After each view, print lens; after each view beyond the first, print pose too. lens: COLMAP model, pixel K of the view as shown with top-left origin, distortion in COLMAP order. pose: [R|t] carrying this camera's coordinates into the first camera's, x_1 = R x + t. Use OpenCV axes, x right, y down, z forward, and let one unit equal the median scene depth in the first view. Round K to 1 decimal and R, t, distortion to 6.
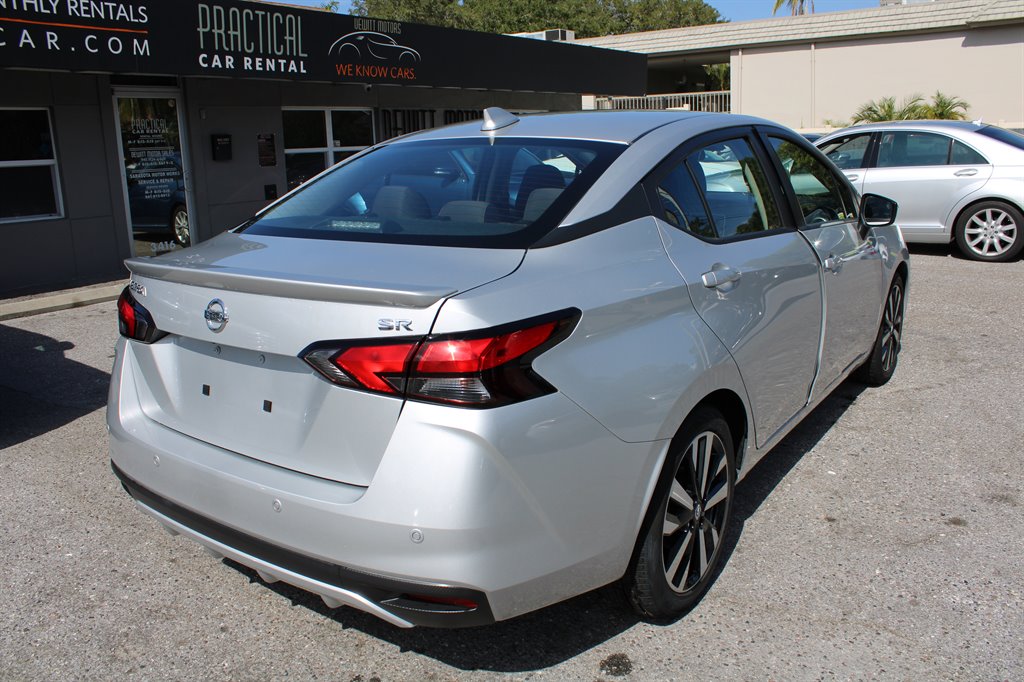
lens RADIAL K [[858.3, 0, 515.9], [0, 858.3, 341.9], [0, 0, 1]] dist [-0.175059, 0.175910]
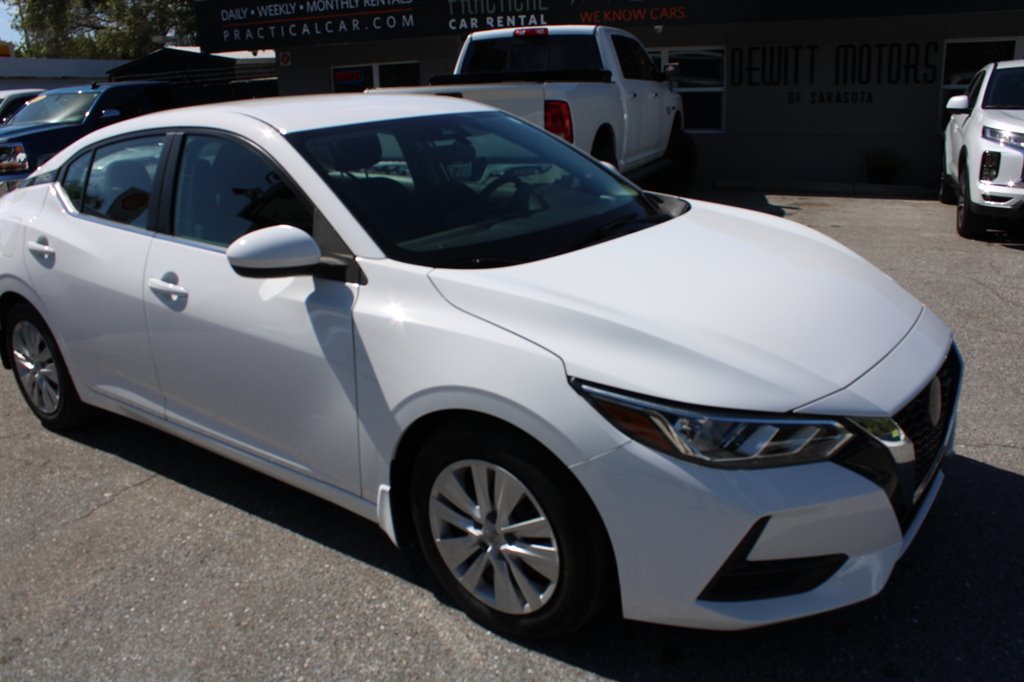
lens RADIAL K [[871.2, 0, 523.9], [0, 871.2, 341.7], [0, 0, 1]] dist [-0.169781, 0.164989]
pose [[0.256162, 0.292101, -0.921443, 0.982990], [-0.193524, 0.949448, 0.247179, -0.207620], [0.947064, 0.115004, 0.299741, 0.724468]]
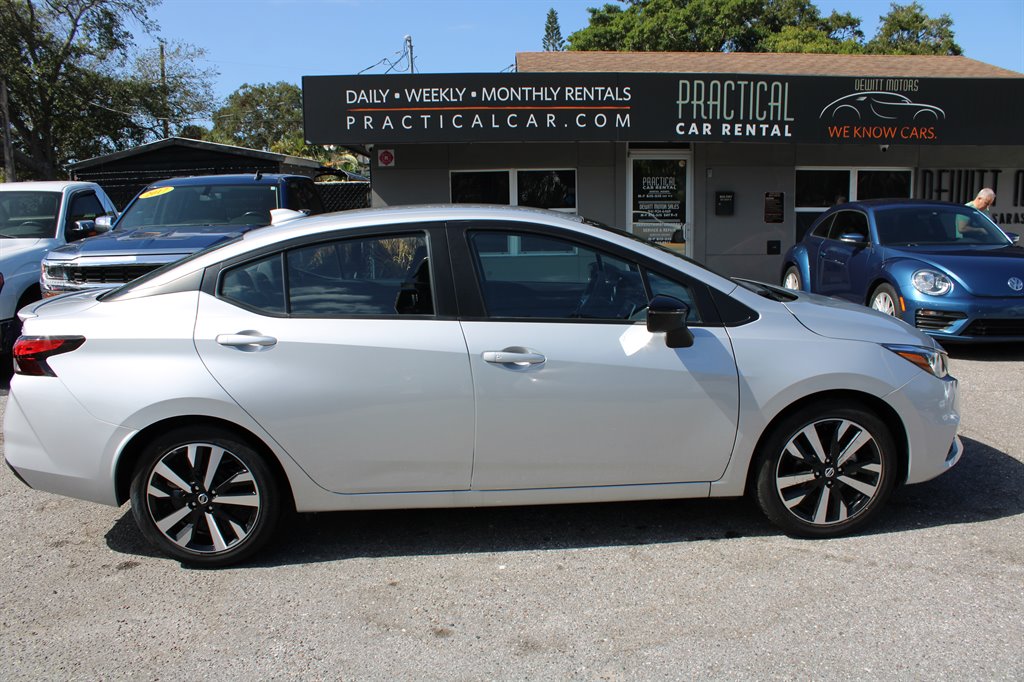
lens RADIAL K [[858.3, 0, 515.9], [0, 858.3, 341.9], [0, 0, 1]] dist [-0.175059, 0.175910]
pose [[0.622610, 0.142509, -0.769447, 0.399330], [-0.181589, 0.982749, 0.035079, -0.047404], [0.761172, 0.117883, 0.637747, 0.113630]]
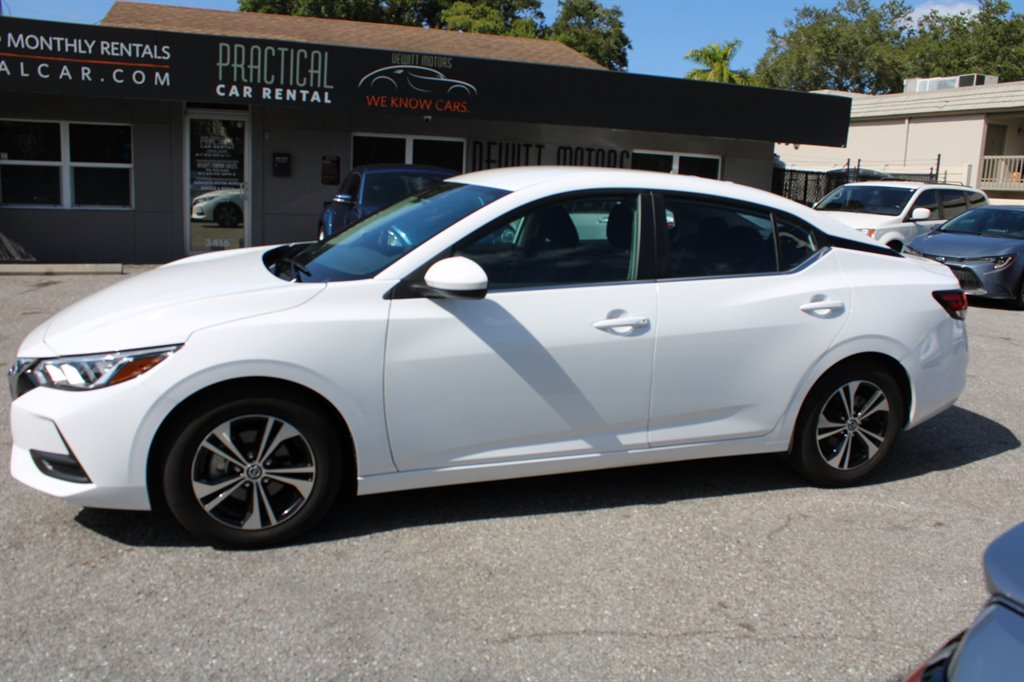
lens RADIAL K [[871.2, 0, 523.9], [0, 871.2, 341.7], [0, 0, 1]] dist [-0.169781, 0.164989]
pose [[0.832857, 0.168239, -0.527299, 0.651603], [-0.193250, 0.981119, 0.007800, -0.074836], [0.518655, 0.095404, 0.849644, 0.218384]]
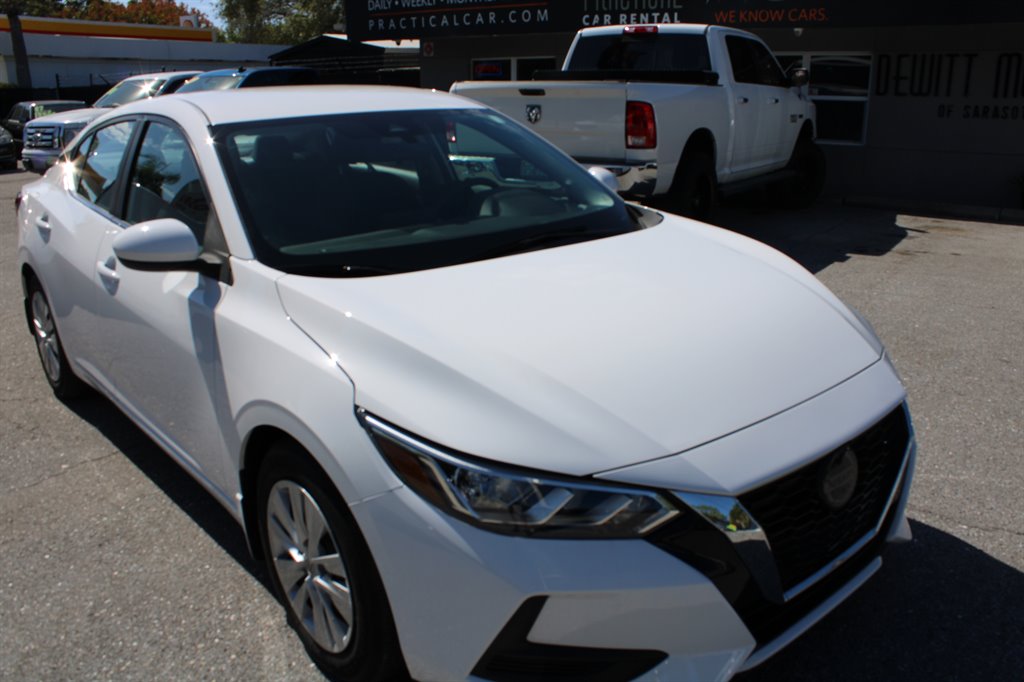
lens RADIAL K [[871.2, 0, 523.9], [0, 871.2, 341.7], [0, 0, 1]] dist [-0.169781, 0.164989]
pose [[0.051332, 0.308490, -0.949841, 0.971038], [-0.226455, 0.929917, 0.289781, -0.225709], [0.972668, 0.200221, 0.117594, 0.809731]]
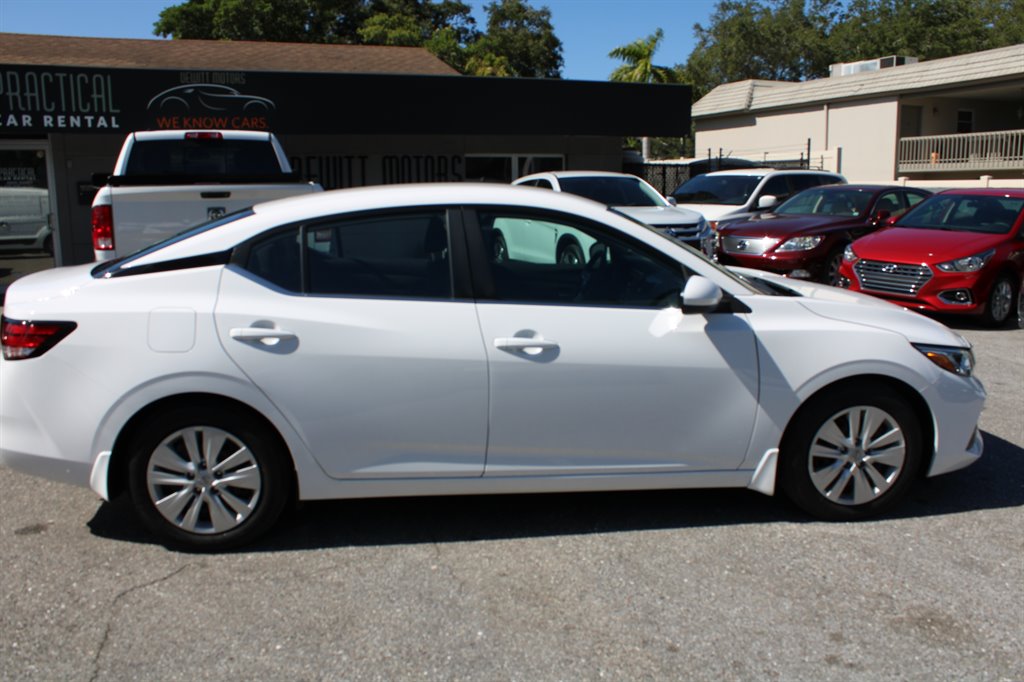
lens RADIAL K [[871.2, 0, 523.9], [0, 871.2, 341.7], [0, 0, 1]] dist [-0.169781, 0.164989]
pose [[0.844718, 0.116693, -0.522336, 0.844911], [-0.137599, 0.990487, -0.001243, -0.125867], [0.517222, 0.072923, 0.852739, 0.391184]]
